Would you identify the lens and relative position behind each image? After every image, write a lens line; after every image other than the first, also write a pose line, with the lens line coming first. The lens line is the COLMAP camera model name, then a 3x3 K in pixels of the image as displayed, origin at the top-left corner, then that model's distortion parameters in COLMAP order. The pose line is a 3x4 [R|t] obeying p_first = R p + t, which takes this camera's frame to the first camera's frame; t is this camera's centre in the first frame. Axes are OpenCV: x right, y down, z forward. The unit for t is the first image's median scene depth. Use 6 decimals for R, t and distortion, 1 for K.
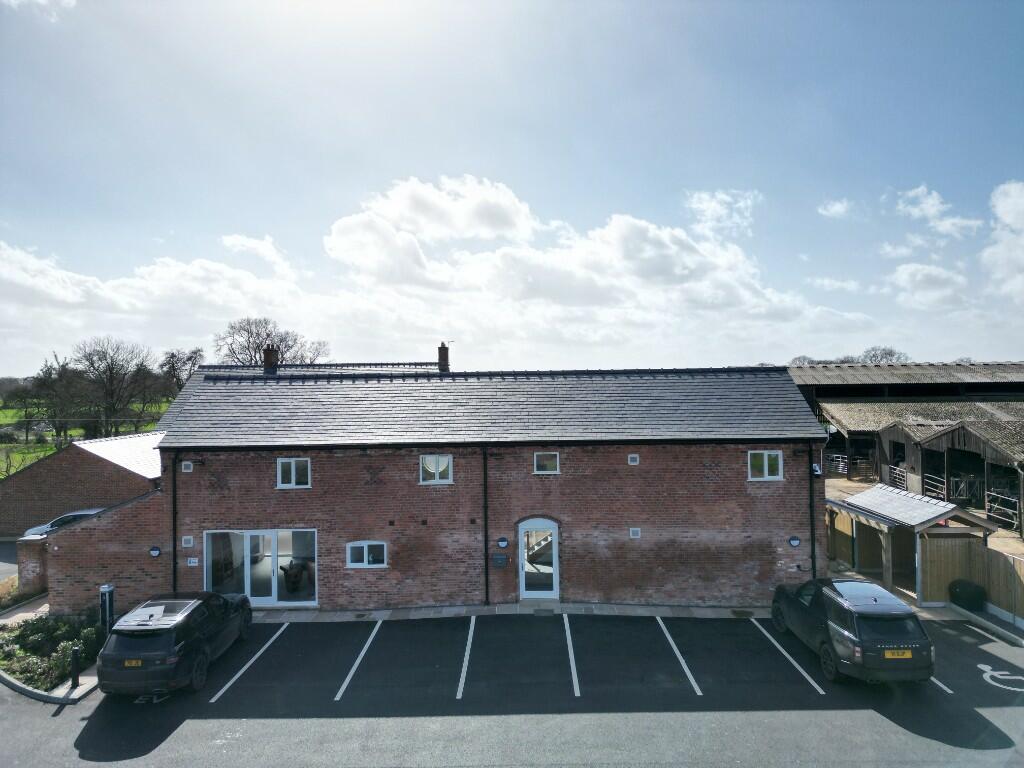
lens RADIAL K [[720.6, 0, 512.0], [0, 720.6, 384.0], [0, 0, 1]] dist [0.103323, -0.093885]
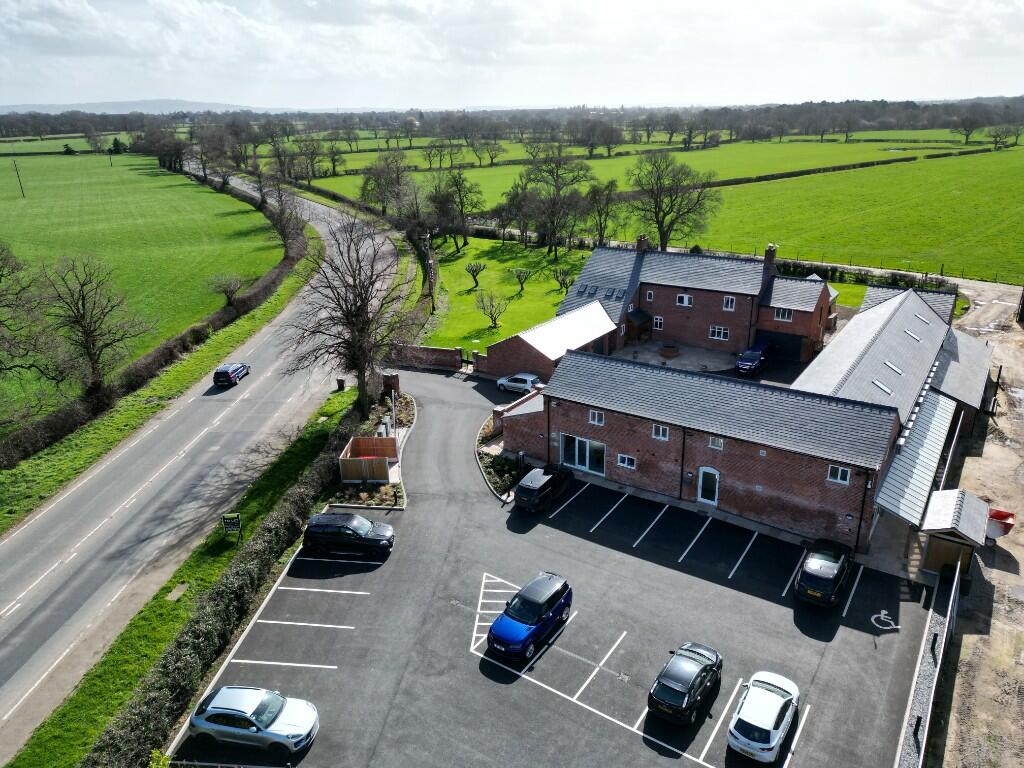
lens RADIAL K [[720.6, 0, 512.0], [0, 720.6, 384.0], [0, 0, 1]] dist [0.103323, -0.093885]
pose [[0.837462, 0.193136, -0.511230, 0.544145], [0.007693, 0.931210, 0.364401, -0.732670], [0.546442, -0.309105, 0.778367, -0.726864]]
